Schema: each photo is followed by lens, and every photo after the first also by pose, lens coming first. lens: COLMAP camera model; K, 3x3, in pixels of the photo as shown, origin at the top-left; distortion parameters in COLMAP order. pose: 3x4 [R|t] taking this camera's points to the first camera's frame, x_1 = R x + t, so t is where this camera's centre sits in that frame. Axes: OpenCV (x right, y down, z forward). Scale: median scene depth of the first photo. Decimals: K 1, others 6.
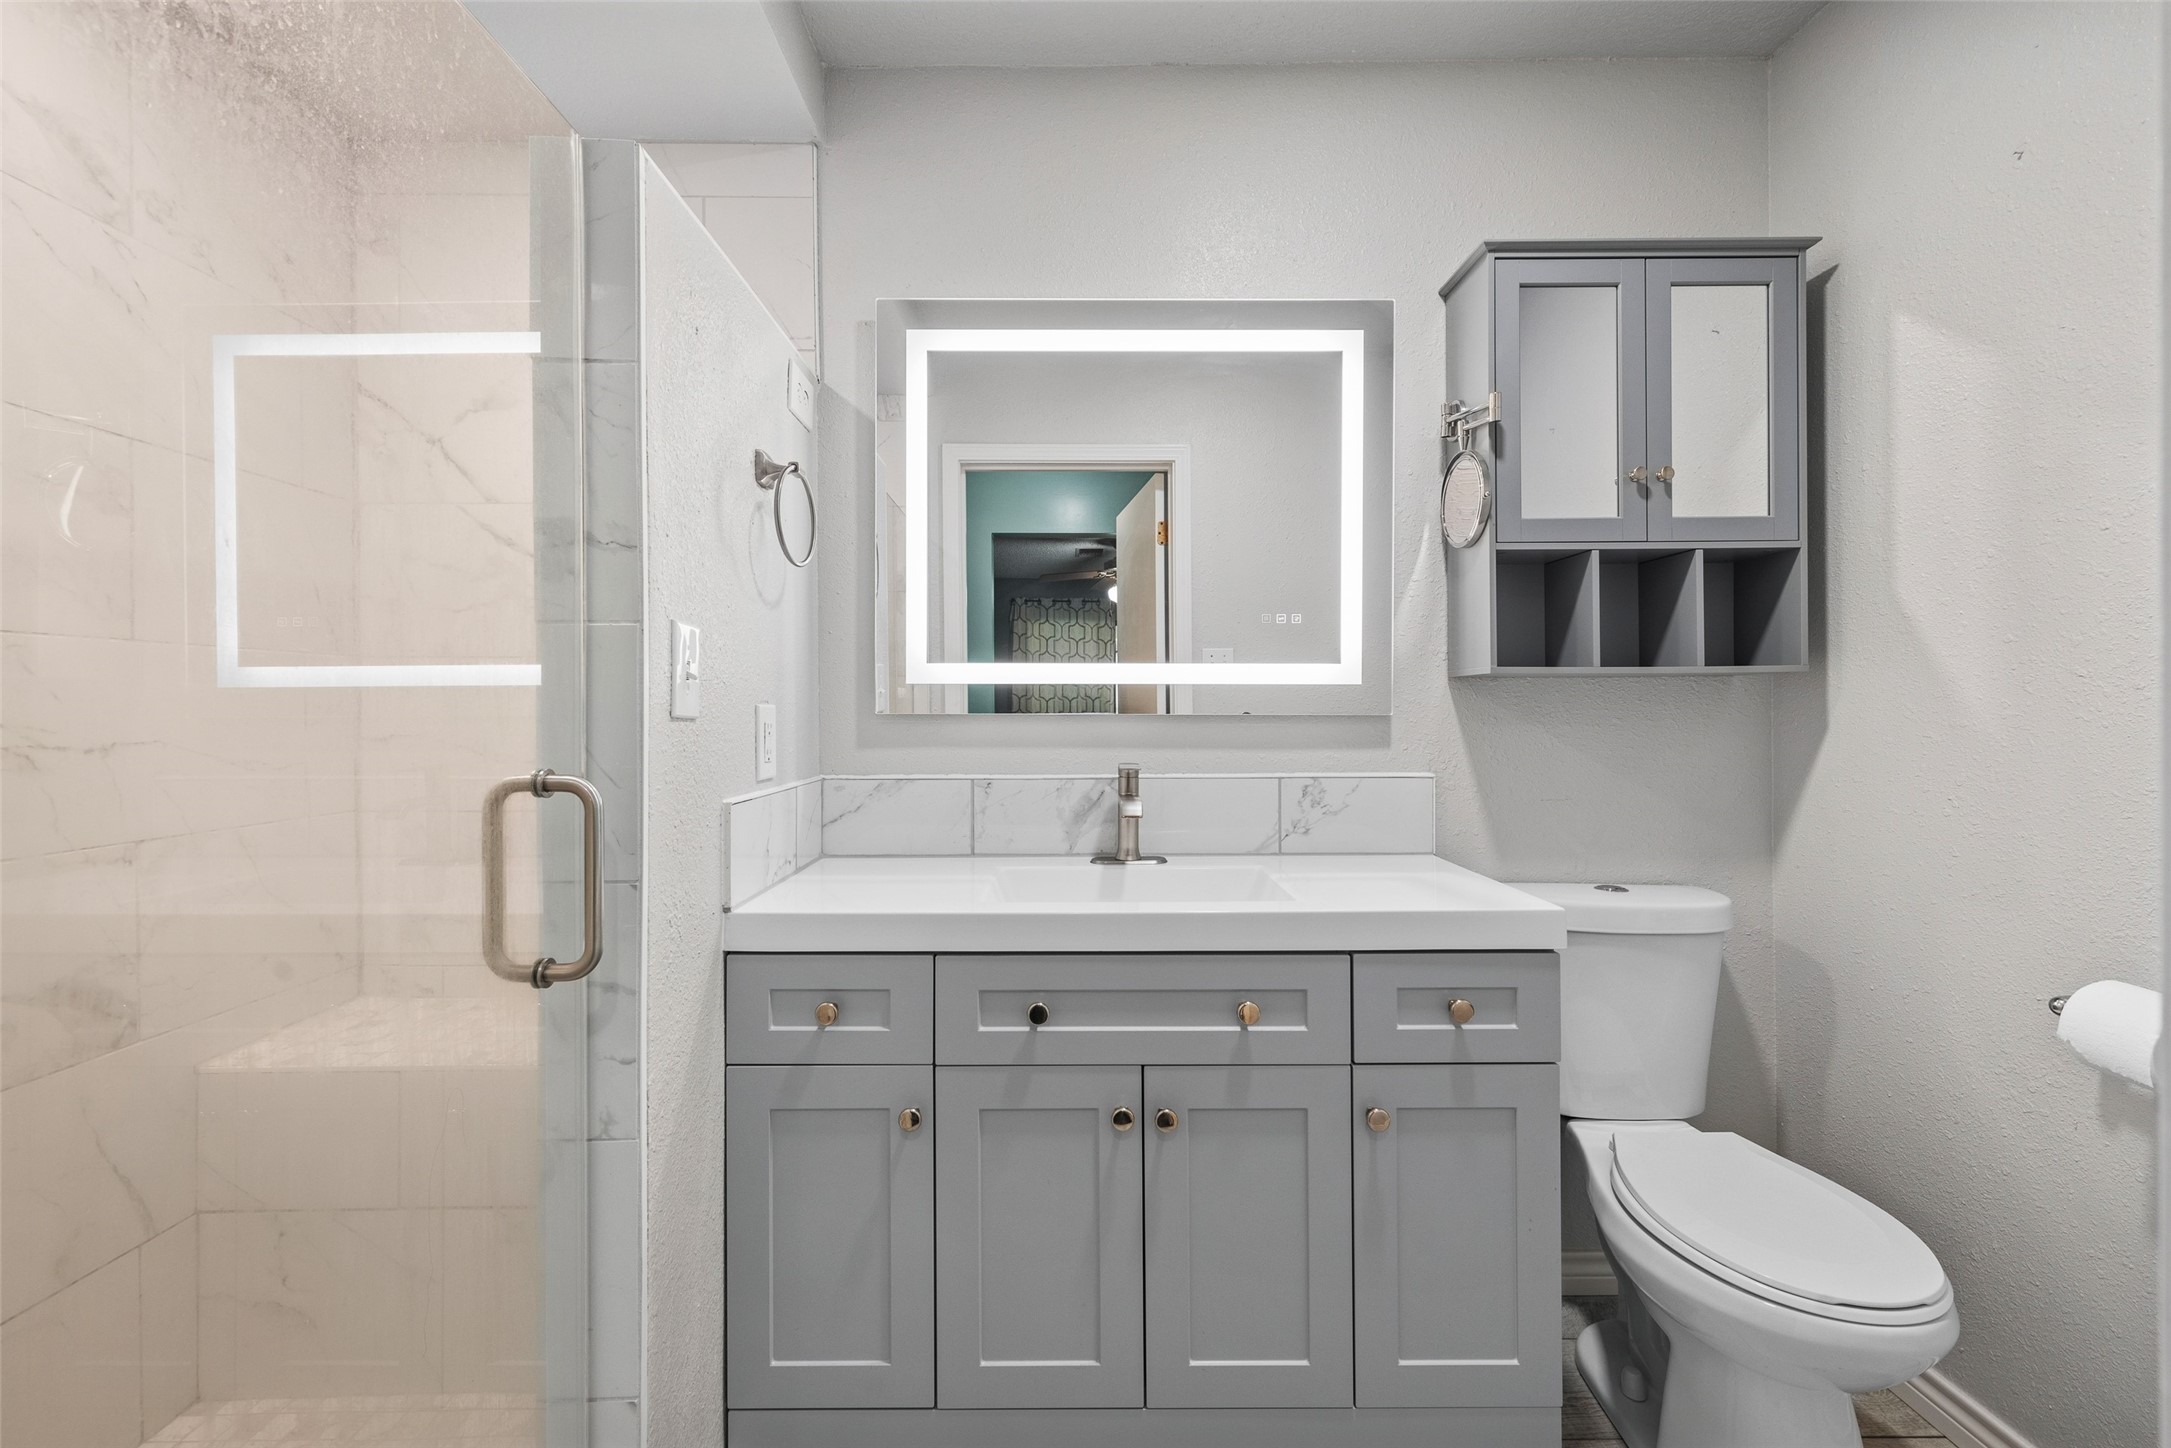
lens RADIAL K [[873.5, 0, 1079.6], [0, 873.5, 706.4], [0, 0, 1]] dist [0.002031, 0.000290]
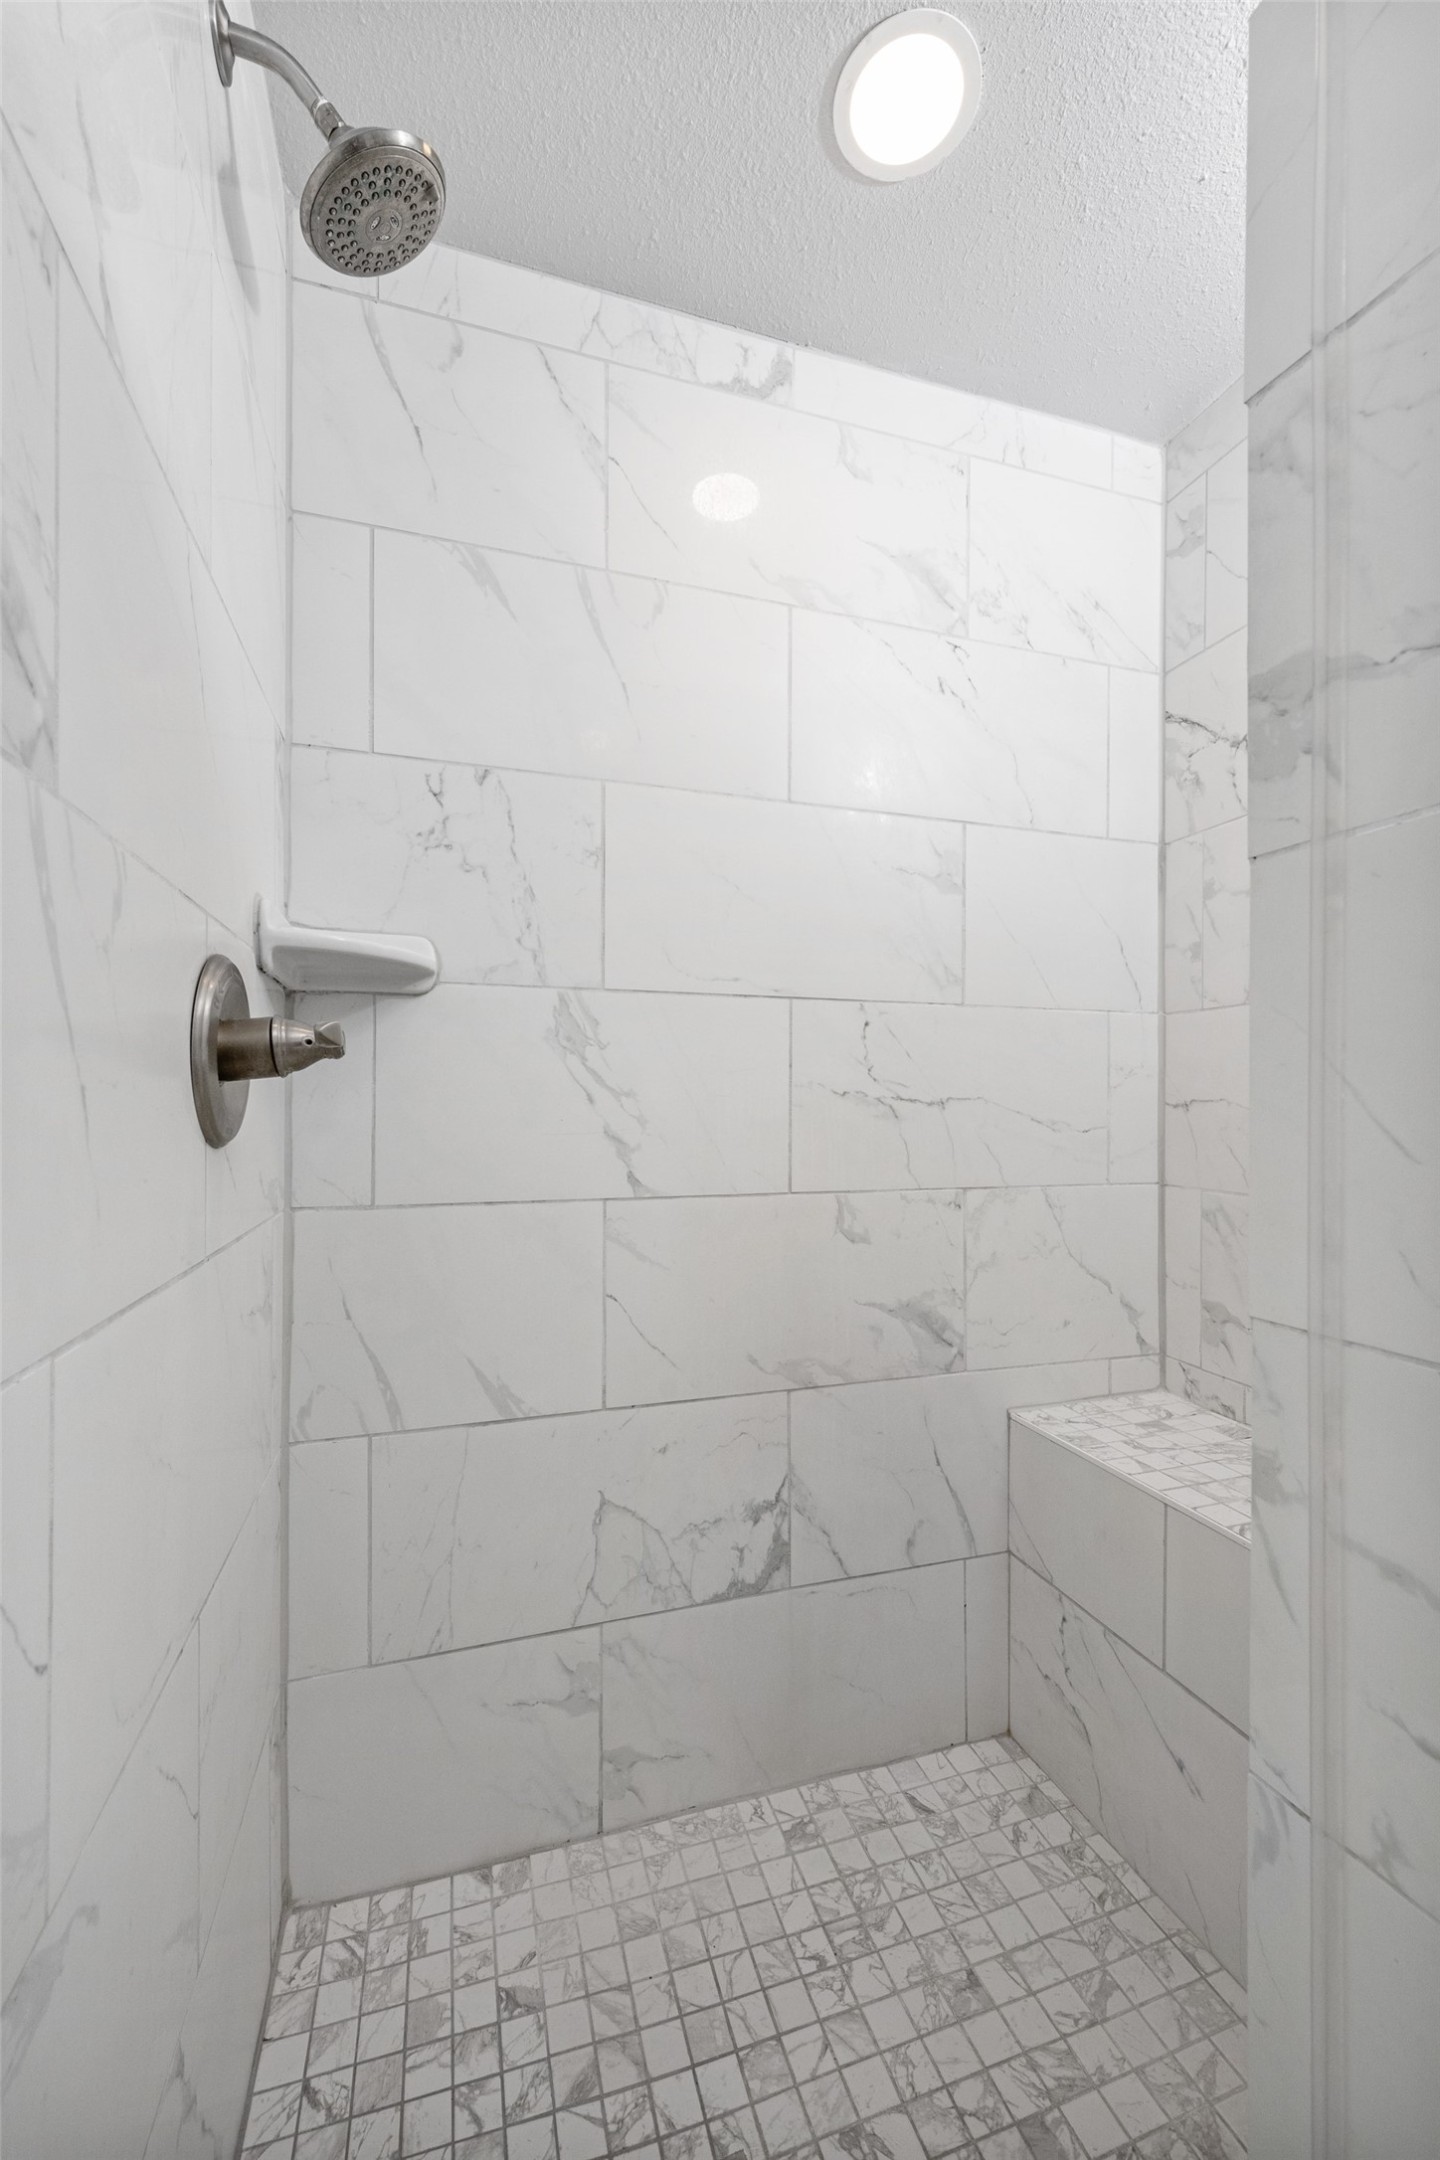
lens RADIAL K [[854.2, 0, 715.1], [0, 854.2, 1100.0], [0, 0, 1]] dist [0.004794, -0.000099]
pose [[0.296846, 0.003110, -0.954920, -0.130957], [-0.004428, 0.999988, 0.001880, 0.037610], [0.954915, 0.003670, 0.296856, 0.337278]]
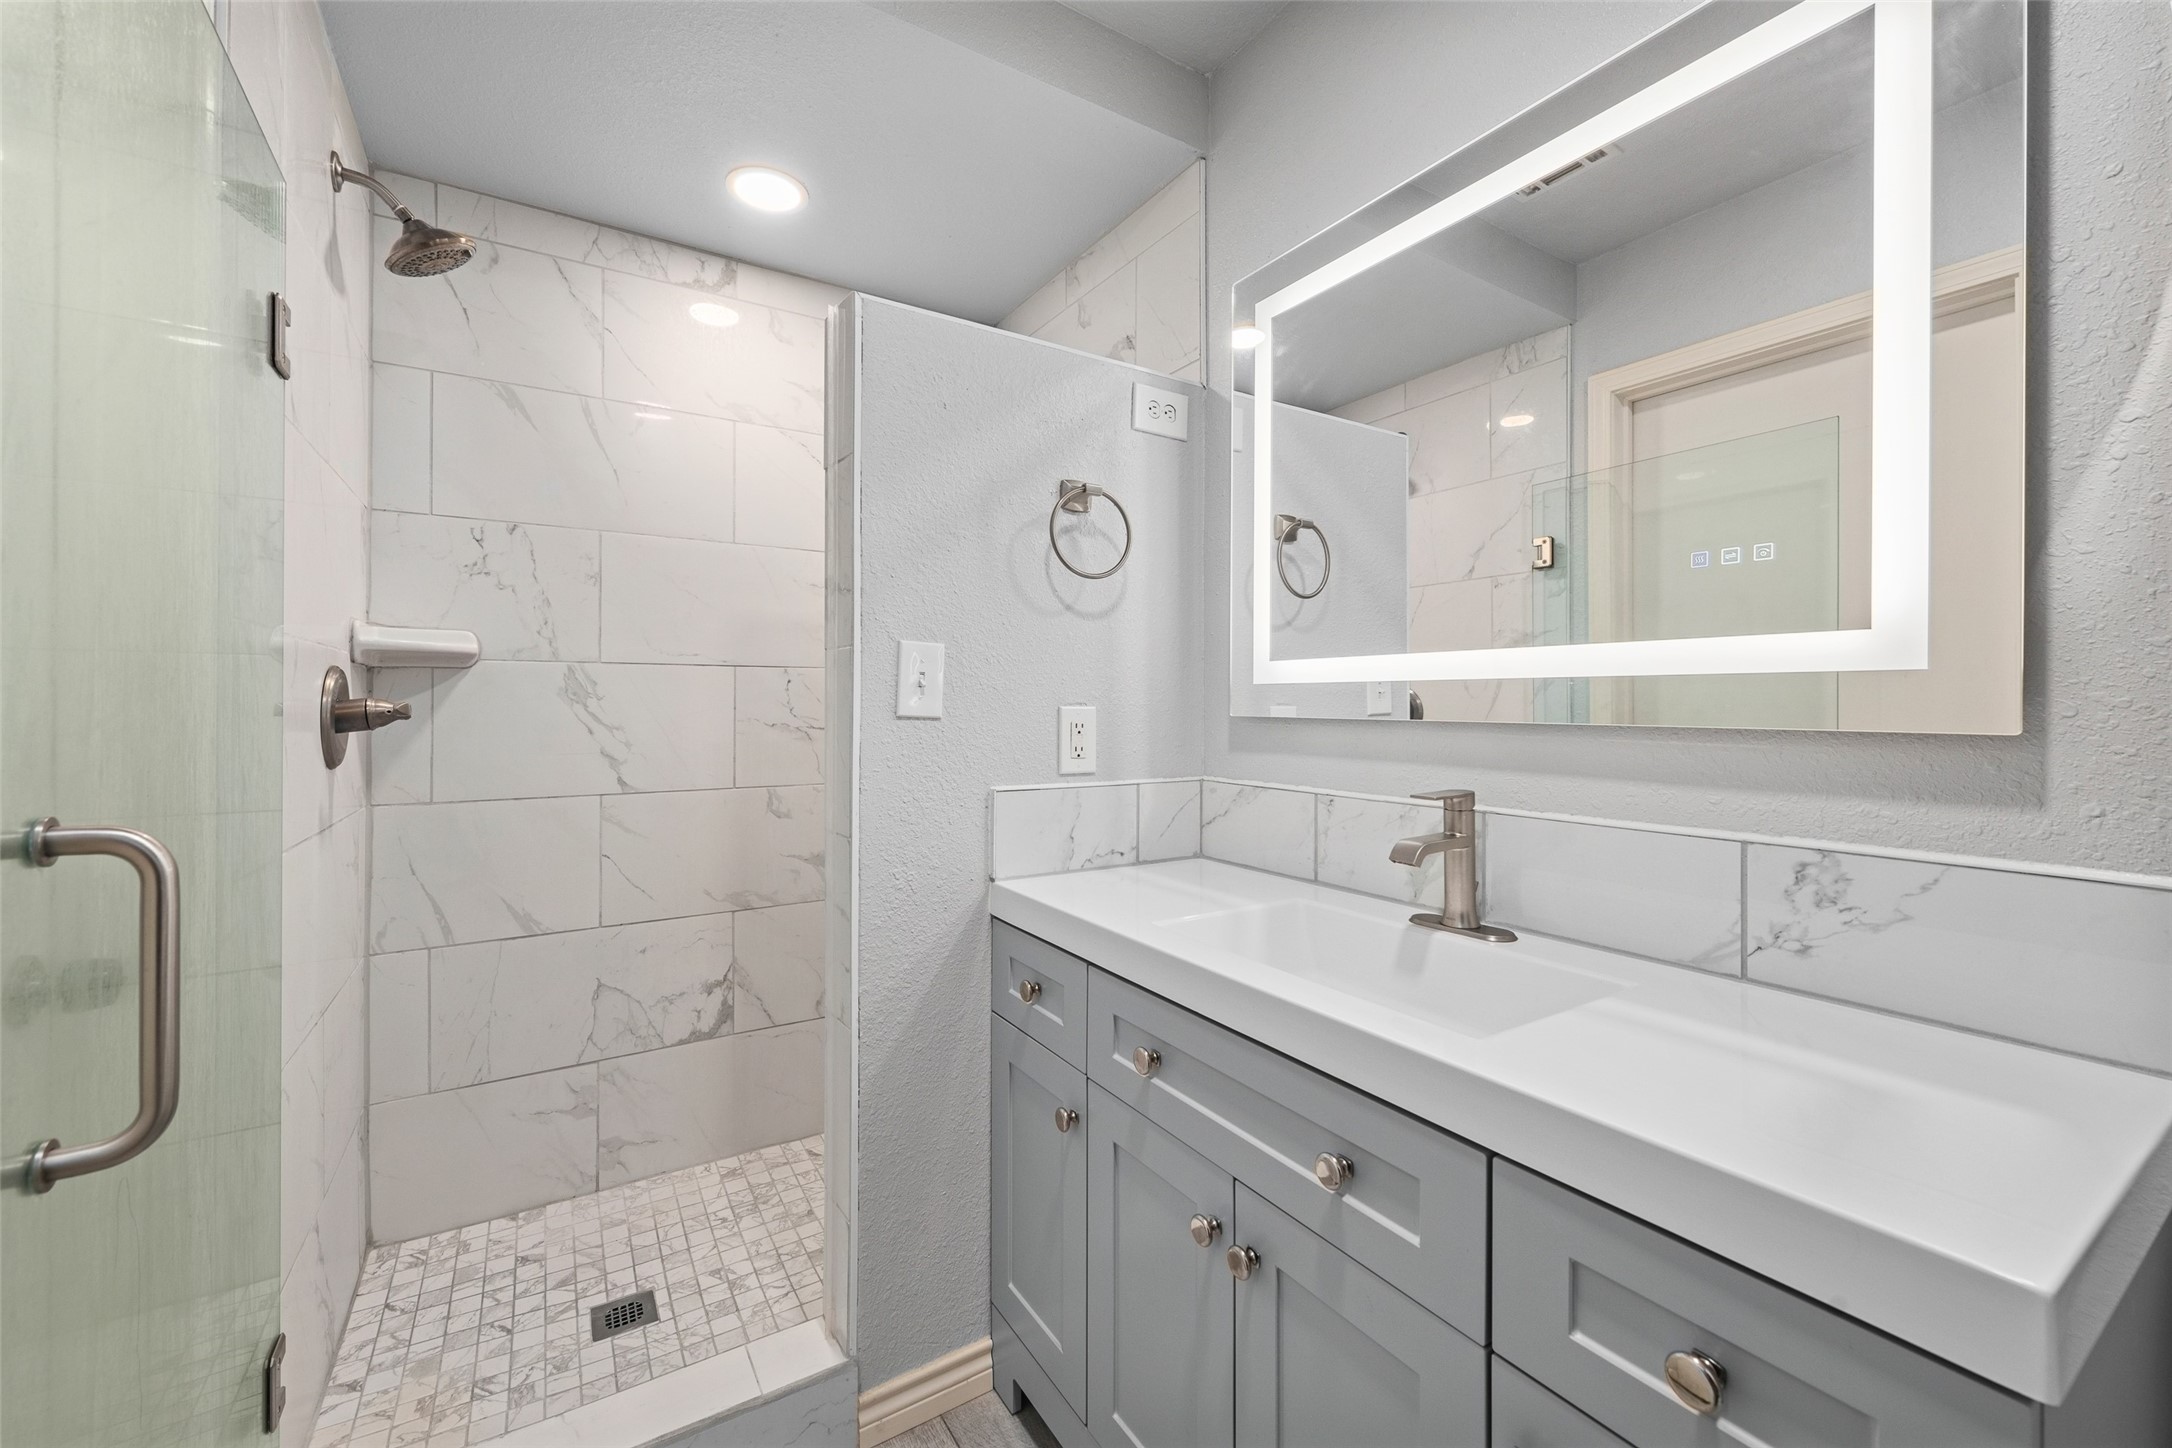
lens RADIAL K [[859.4, 0, 1079.8], [0, 859.4, 699.0], [0, 0, 1]] dist [0.000044, -0.000312]
pose [[0.527660, -0.001850, -0.849454, 0.543849], [-0.002111, 0.999992, -0.003489, -0.007201], [0.849453, 0.003634, 0.527651, 0.407257]]
